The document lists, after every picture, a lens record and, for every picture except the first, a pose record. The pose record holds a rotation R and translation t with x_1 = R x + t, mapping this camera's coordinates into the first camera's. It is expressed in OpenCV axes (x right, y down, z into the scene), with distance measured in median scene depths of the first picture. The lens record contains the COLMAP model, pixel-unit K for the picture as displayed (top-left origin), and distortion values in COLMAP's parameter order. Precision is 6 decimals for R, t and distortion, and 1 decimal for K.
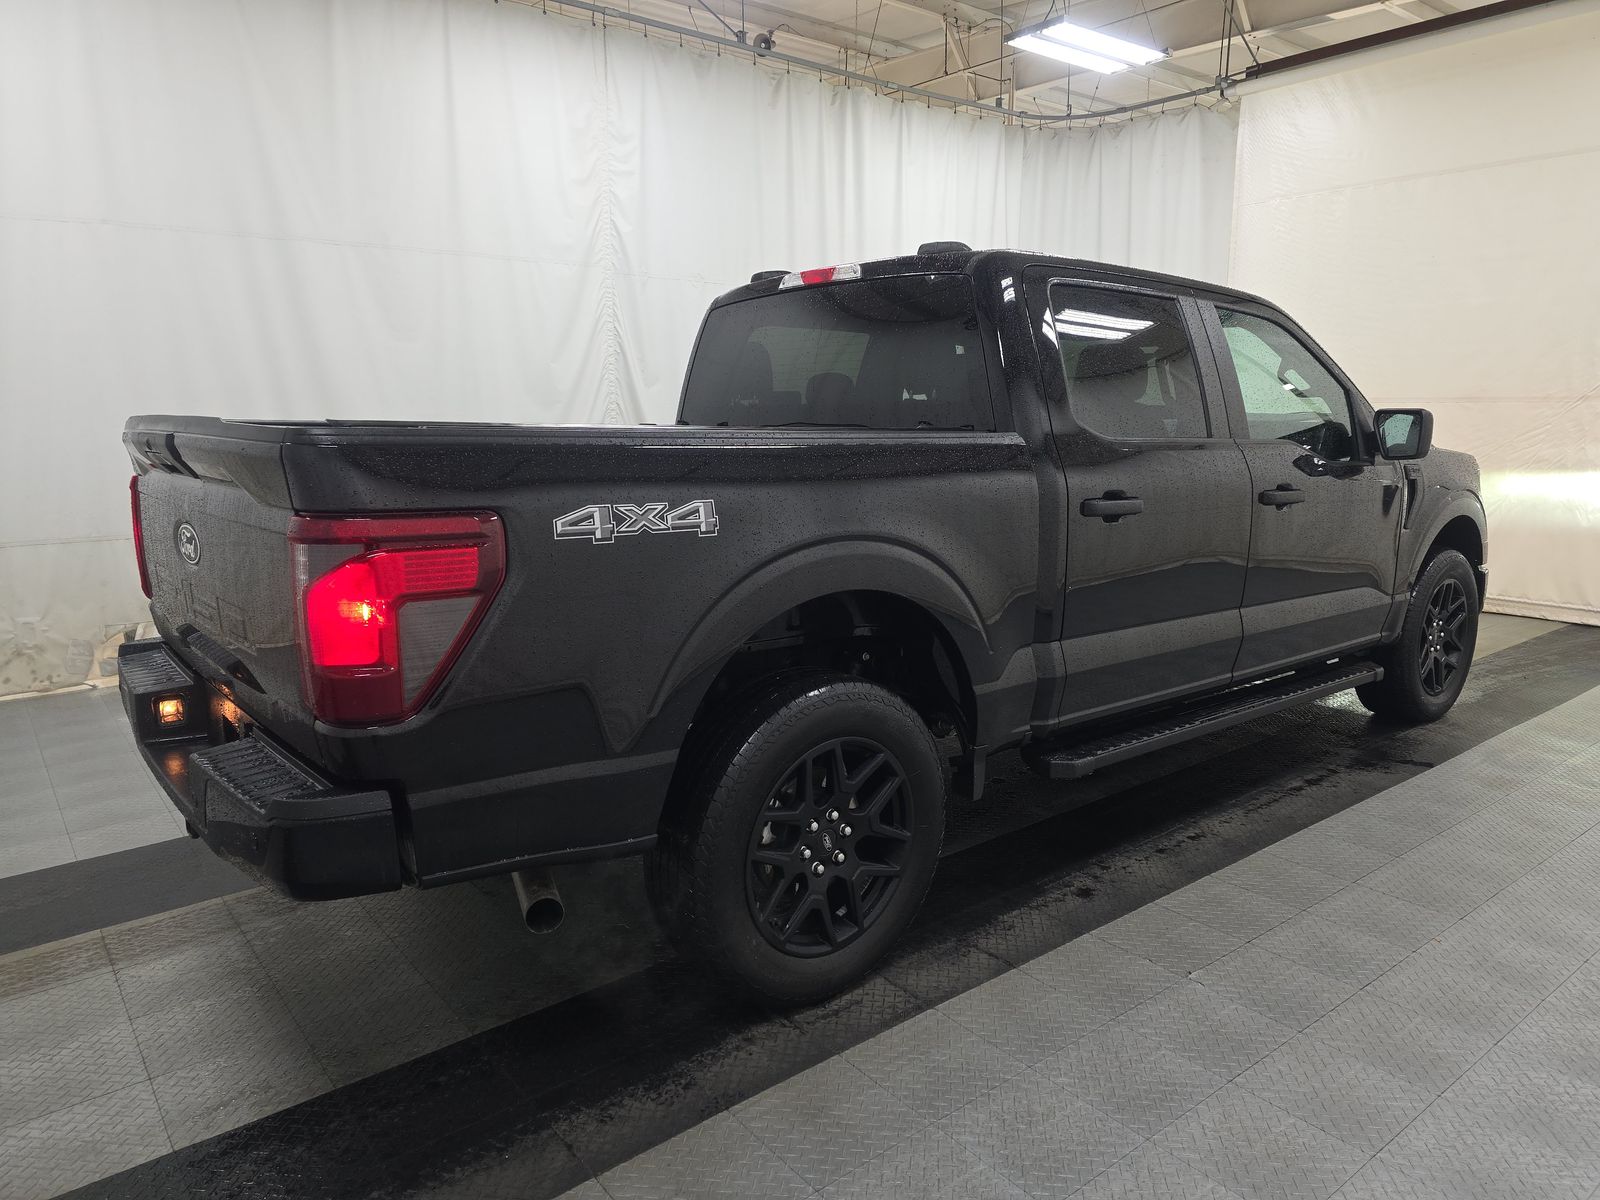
lens RADIAL K [[1083.0, 0, 806.2], [0, 1083.0, 601.5], [0, 0, 1]] dist [0.050685, -0.061224]
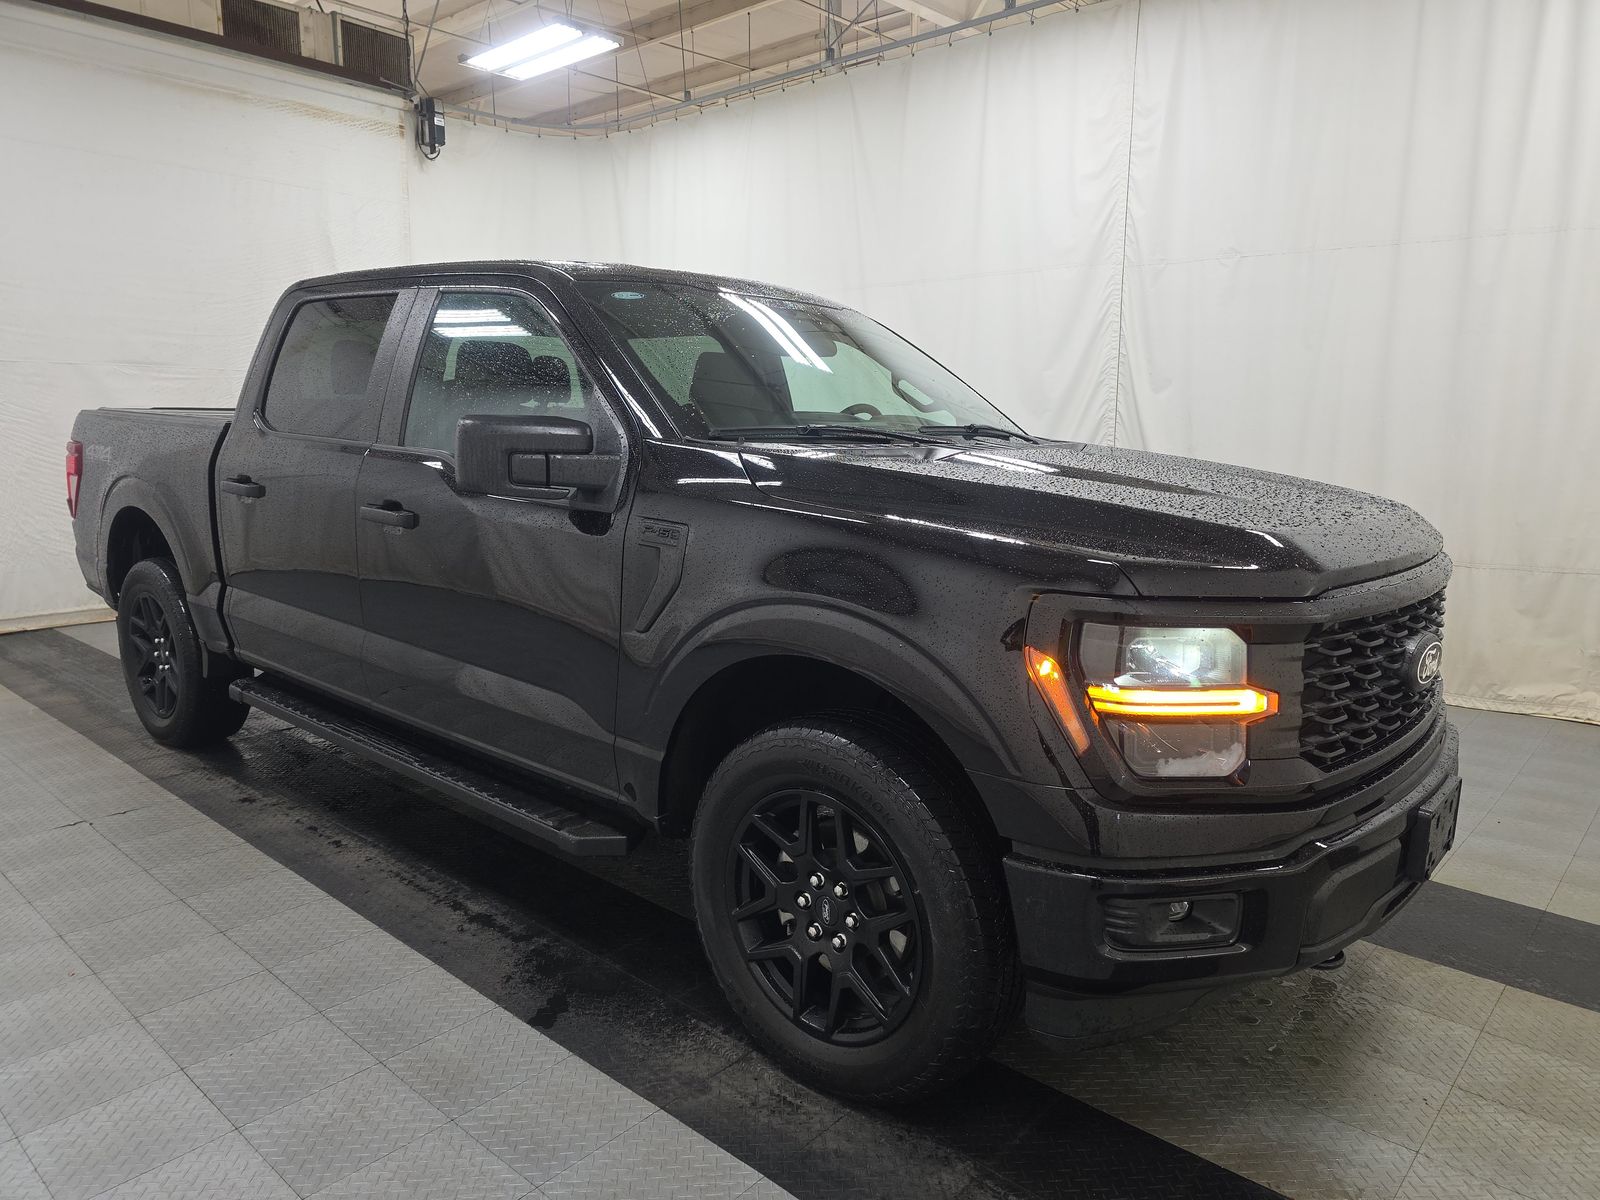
lens RADIAL K [[1083.0, 0, 806.2], [0, 1083.0, 601.5], [0, 0, 1]] dist [0.050685, -0.061224]
pose [[0.136203, 0.154958, -0.978487, 1.229500], [-0.169741, 0.976736, 0.131053, -0.182911], [0.976031, 0.148239, 0.159337, 1.115115]]
